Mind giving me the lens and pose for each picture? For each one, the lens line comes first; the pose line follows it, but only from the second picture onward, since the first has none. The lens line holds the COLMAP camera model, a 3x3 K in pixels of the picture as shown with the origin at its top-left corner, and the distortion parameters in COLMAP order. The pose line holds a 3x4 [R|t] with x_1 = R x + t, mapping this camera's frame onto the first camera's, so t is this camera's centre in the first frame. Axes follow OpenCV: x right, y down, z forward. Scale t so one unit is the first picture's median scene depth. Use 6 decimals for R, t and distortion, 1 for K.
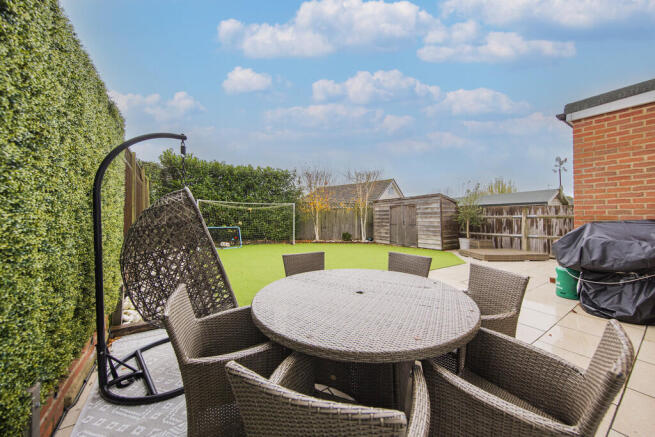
lens RADIAL K [[233.4, 0, 327.5], [0, 233.4, 218.5], [0, 0, 1]] dist [0.000119, 0.000000]
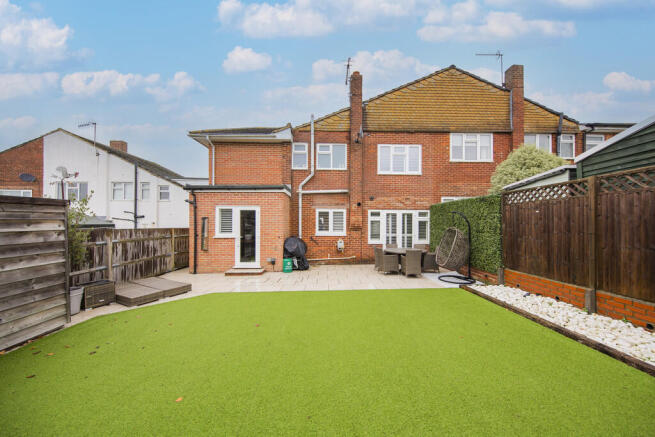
lens RADIAL K [[233.4, 0, 327.5], [0, 233.4, 218.5], [0, 0, 1]] dist [0.000119, 0.000000]
pose [[-0.849808, 0.022139, 0.526628, -0.200795], [0.019300, 0.999754, -0.010885, -0.063603], [-0.526740, 0.000914, -0.850026, 1.238123]]
